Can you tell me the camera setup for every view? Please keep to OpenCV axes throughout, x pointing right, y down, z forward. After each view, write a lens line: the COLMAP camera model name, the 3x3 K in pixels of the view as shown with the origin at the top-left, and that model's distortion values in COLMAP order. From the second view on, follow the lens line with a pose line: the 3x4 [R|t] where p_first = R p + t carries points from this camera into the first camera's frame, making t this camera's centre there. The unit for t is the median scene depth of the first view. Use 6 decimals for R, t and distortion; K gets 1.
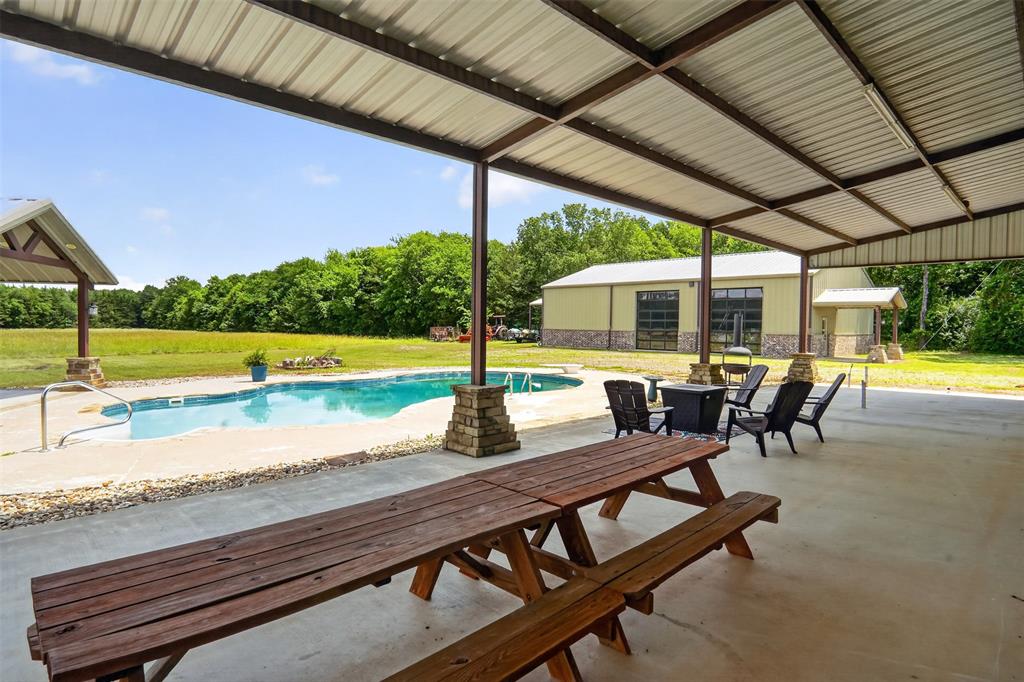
lens RADIAL K [[577.9, 0, 514.5], [0, 577.9, 329.8], [0, 0, 1]] dist [0.008236, 0.004153]
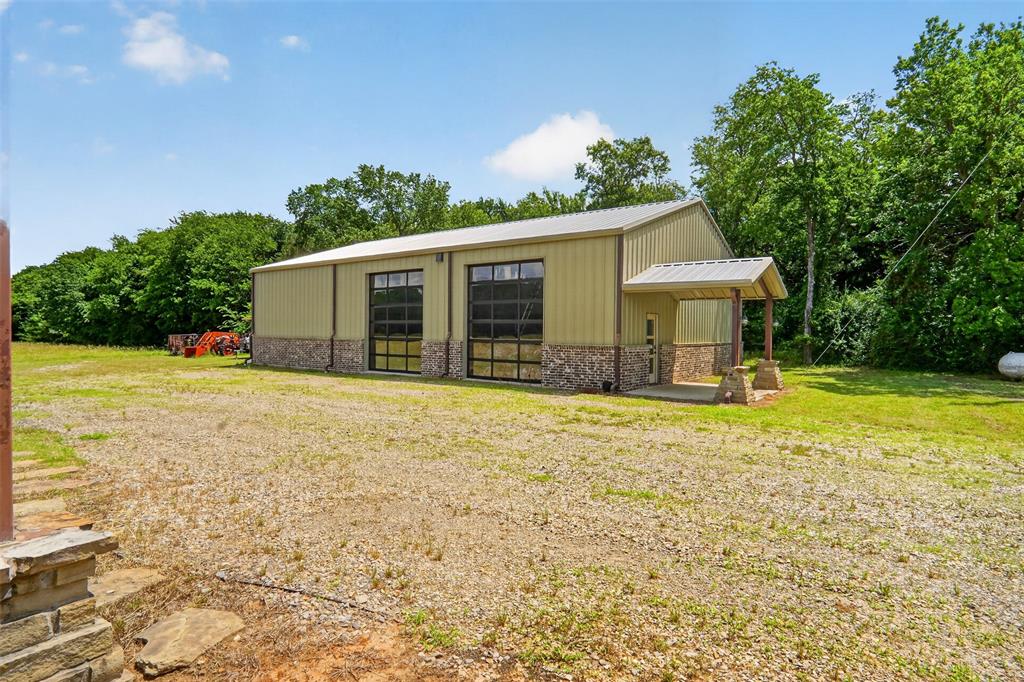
lens RADIAL K [[577.9, 0, 504.5], [0, 577.9, 340.8], [0, 0, 1]] dist [0.008236, 0.004153]
pose [[0.990058, -0.005721, 0.140542, 0.149161], [0.004670, 0.999959, 0.007806, -0.000562], [-0.140581, -0.007072, 0.990044, 0.220827]]
